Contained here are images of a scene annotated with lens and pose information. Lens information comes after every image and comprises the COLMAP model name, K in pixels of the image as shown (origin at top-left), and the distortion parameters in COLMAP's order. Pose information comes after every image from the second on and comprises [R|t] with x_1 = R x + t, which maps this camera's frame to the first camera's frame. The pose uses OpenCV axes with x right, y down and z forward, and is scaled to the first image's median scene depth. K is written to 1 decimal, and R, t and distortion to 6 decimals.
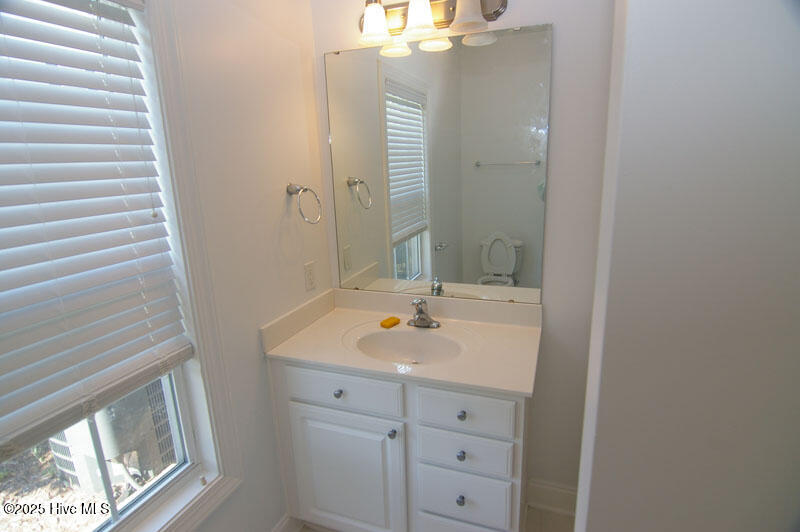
lens RADIAL K [[421.4, 0, 401.6], [0, 421.4, 247.2], [0, 0, 1]] dist [0.013704, -0.107863]
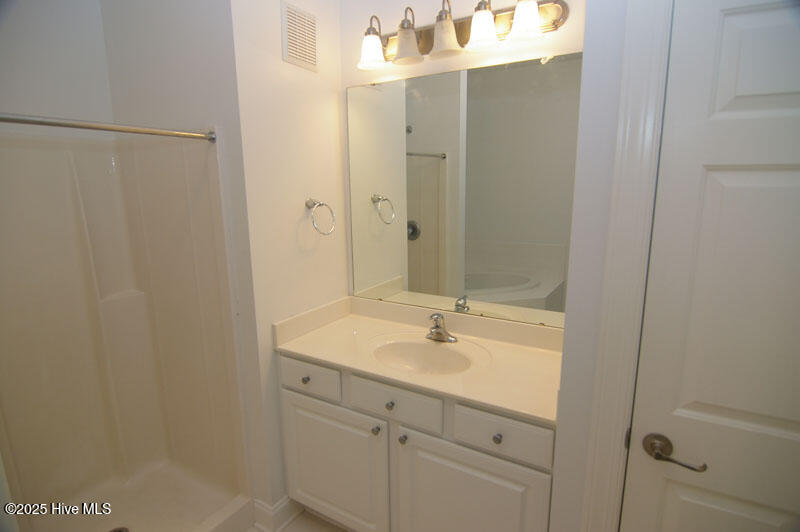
lens RADIAL K [[428.3, 0, 399.4], [0, 428.3, 263.5], [0, 0, 1]] dist [-0.004486, -0.013790]
pose [[0.977722, 0.051535, -0.203481, 0.160381], [-0.053444, 0.998563, -0.003896, 0.009901], [0.202988, 0.014684, 0.979071, -0.049898]]
